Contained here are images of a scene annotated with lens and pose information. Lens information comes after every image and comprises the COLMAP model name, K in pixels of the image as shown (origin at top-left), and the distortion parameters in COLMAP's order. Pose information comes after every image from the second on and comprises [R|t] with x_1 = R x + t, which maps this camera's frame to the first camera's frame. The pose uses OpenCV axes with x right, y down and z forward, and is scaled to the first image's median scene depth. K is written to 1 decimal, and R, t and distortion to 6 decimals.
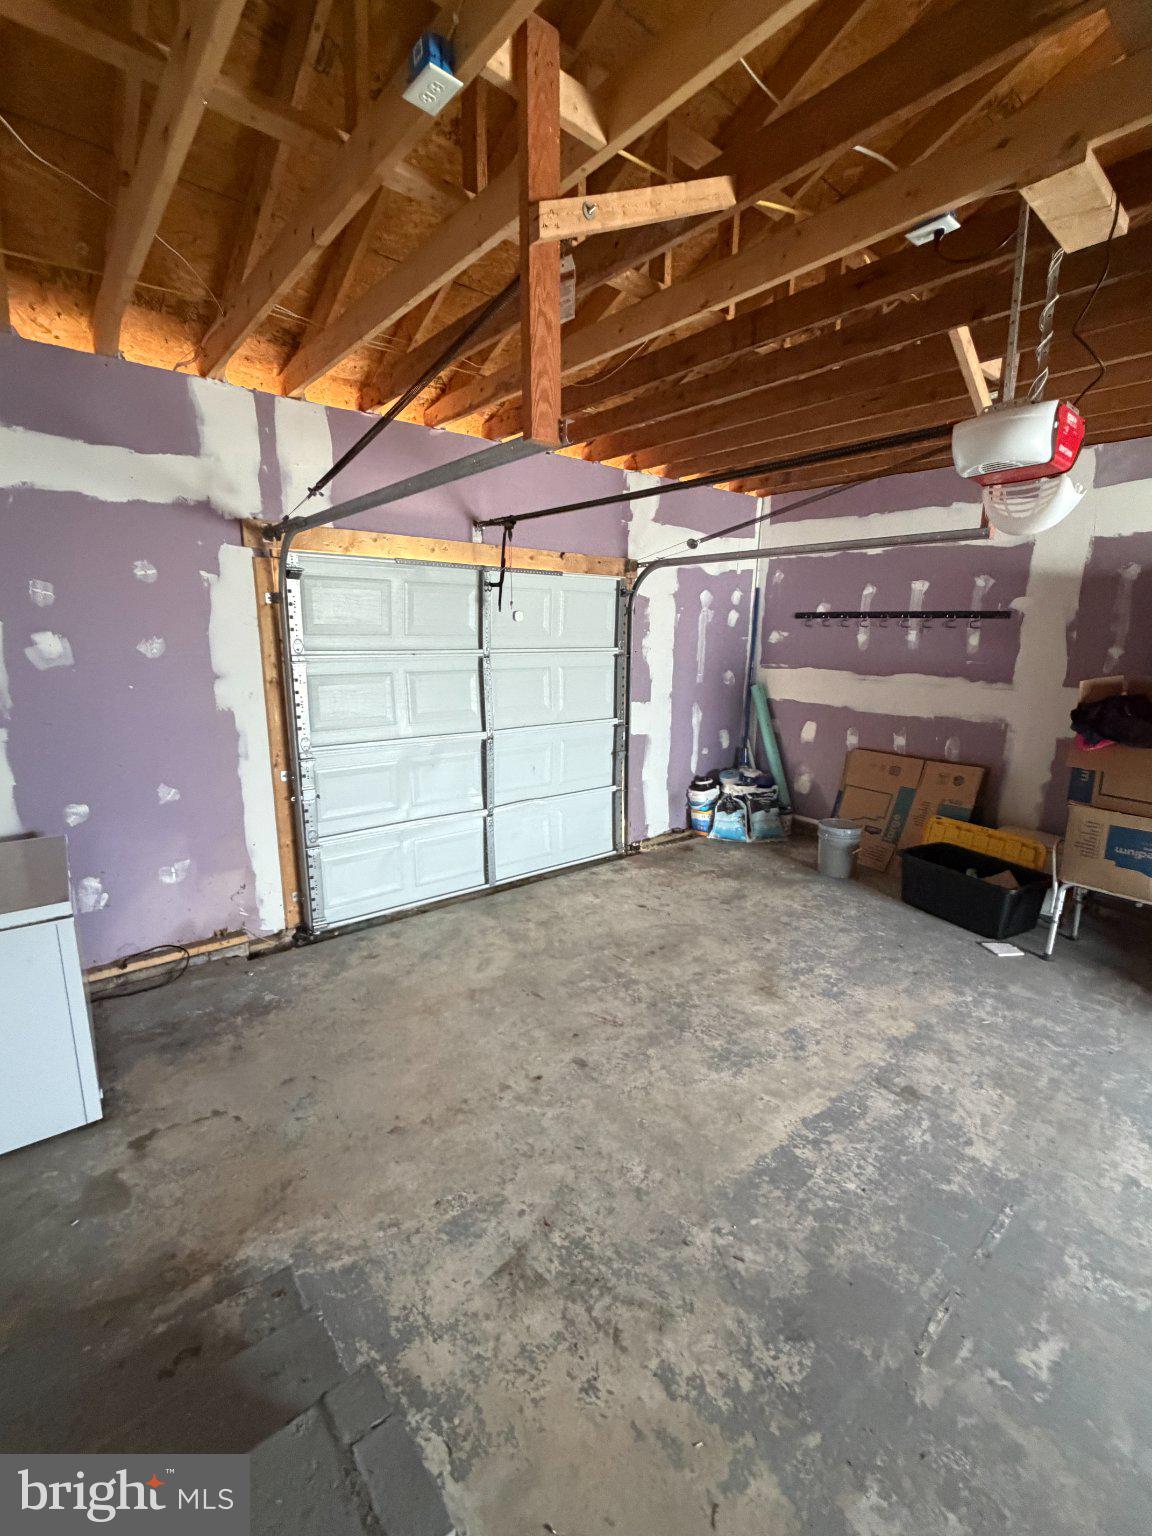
lens RADIAL K [[665.2, 0, 578.0], [0, 665.2, 769.2], [0, 0, 1]] dist [-0.001936, 0.000895]
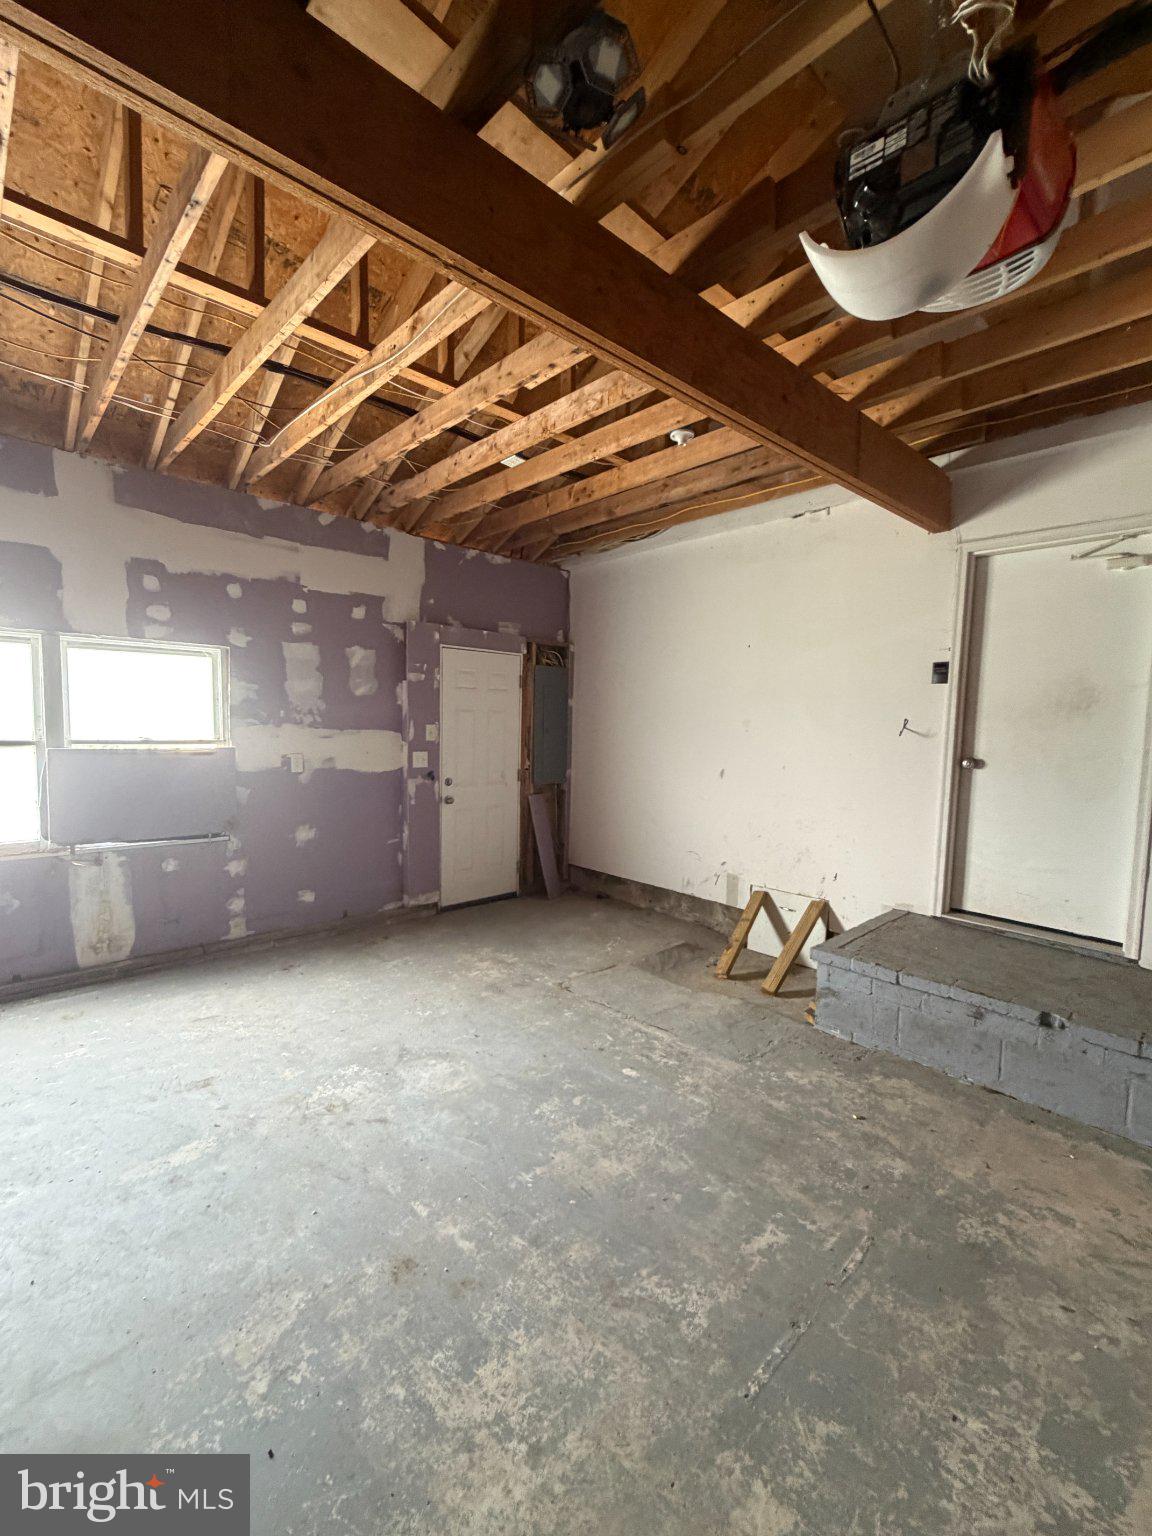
lens RADIAL K [[665.2, 0, 574.6], [0, 665.2, 771.3], [0, 0, 1]] dist [-0.001936, 0.000895]
pose [[-0.997521, -0.028794, -0.064207, 1.084200], [-0.045604, 0.959431, 0.278232, -0.198407], [0.053591, 0.280471, -0.958365, 1.786193]]
